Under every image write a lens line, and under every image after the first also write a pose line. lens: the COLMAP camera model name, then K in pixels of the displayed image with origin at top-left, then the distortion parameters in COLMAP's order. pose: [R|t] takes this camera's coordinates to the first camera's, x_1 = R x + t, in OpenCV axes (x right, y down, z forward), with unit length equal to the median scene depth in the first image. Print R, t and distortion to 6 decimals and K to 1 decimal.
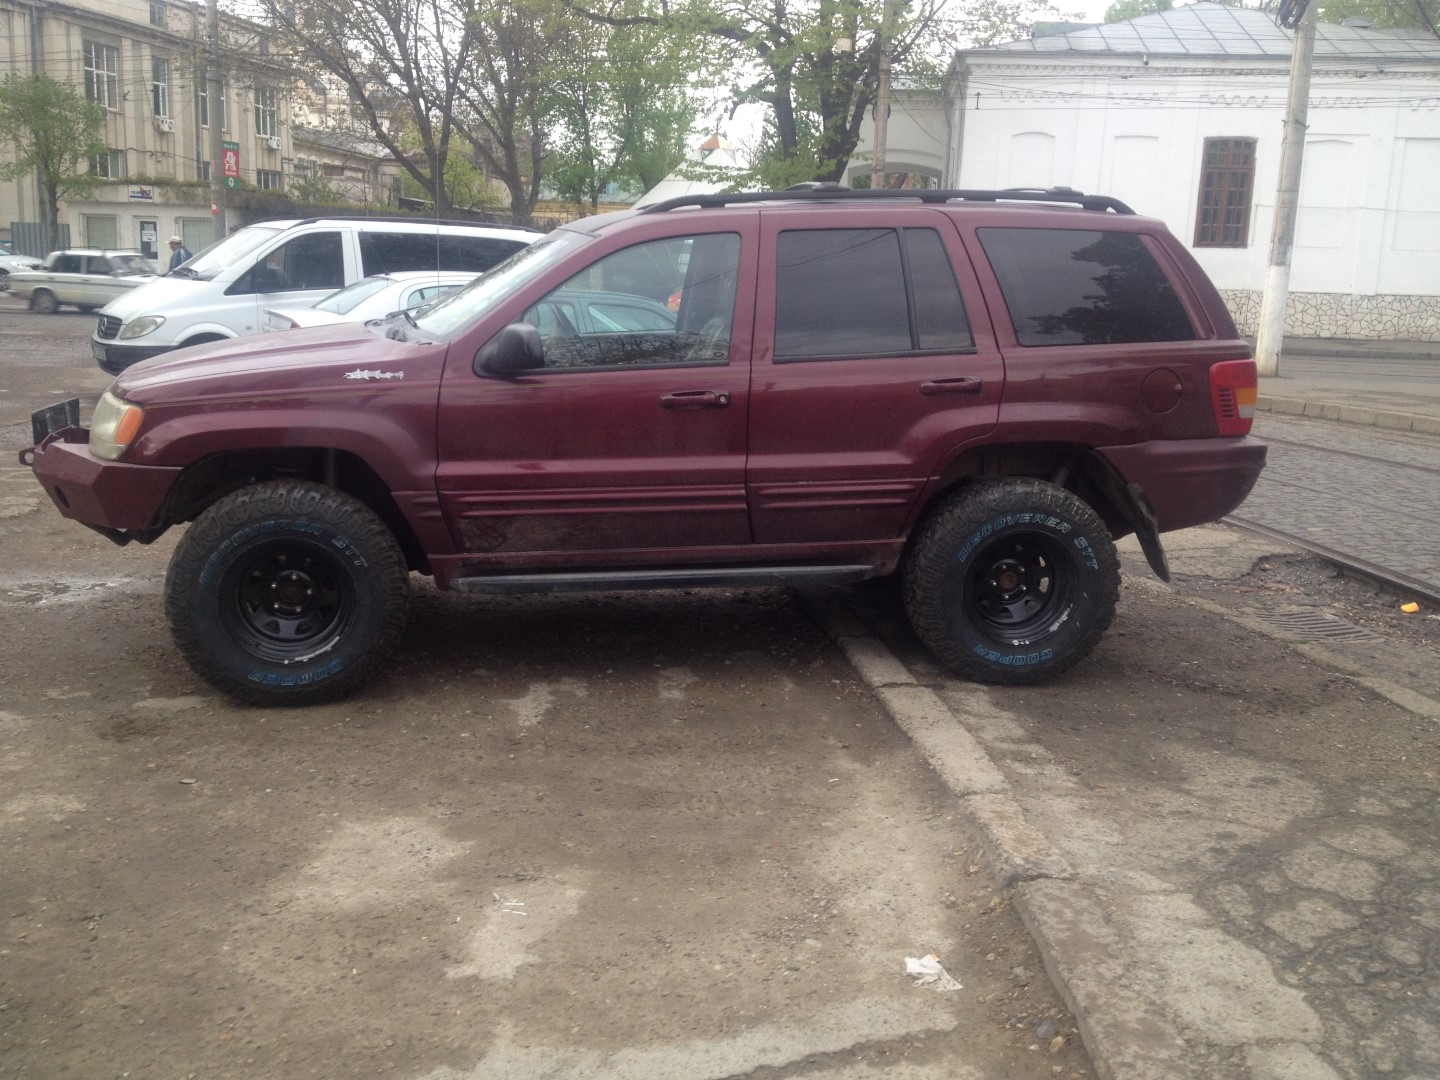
lens RADIAL K [[1358.5, 0, 723.6], [0, 1358.5, 497.0], [0, 0, 1]] dist [0.146088, -0.284125]
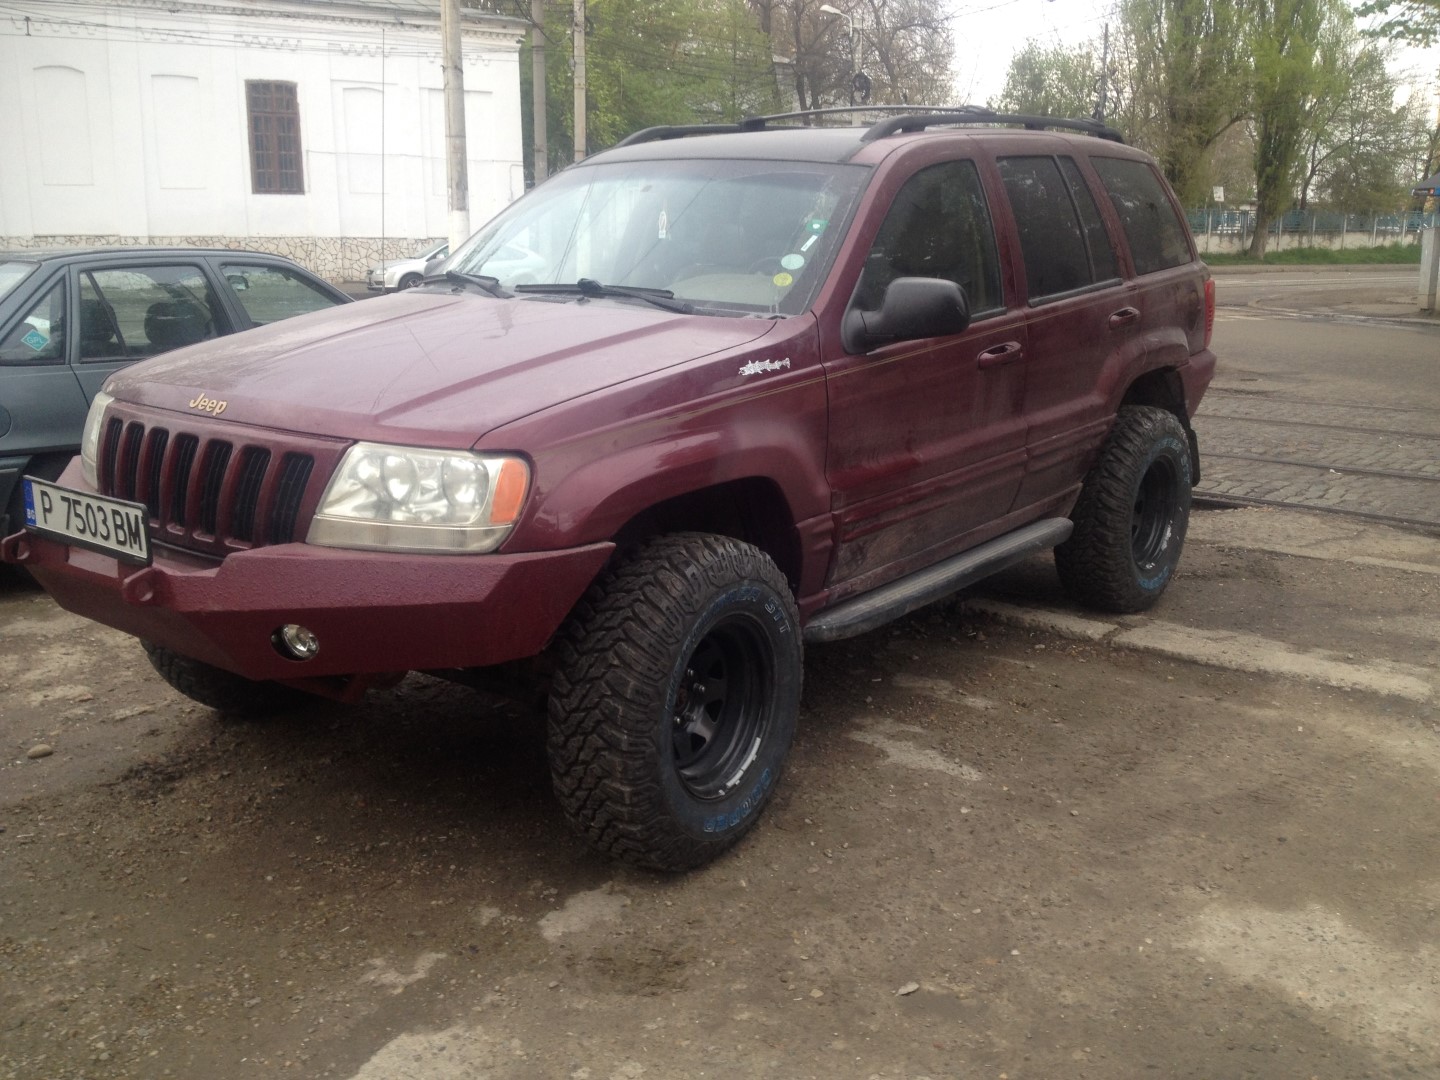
lens RADIAL K [[1358.5, 0, 723.6], [0, 1358.5, 497.0], [0, 0, 1]] dist [0.146088, -0.284125]
pose [[0.727732, -0.164503, 0.665842, -0.701022], [0.140608, 0.985974, 0.089917, -0.082617], [-0.671294, 0.028187, 0.740655, 0.457884]]
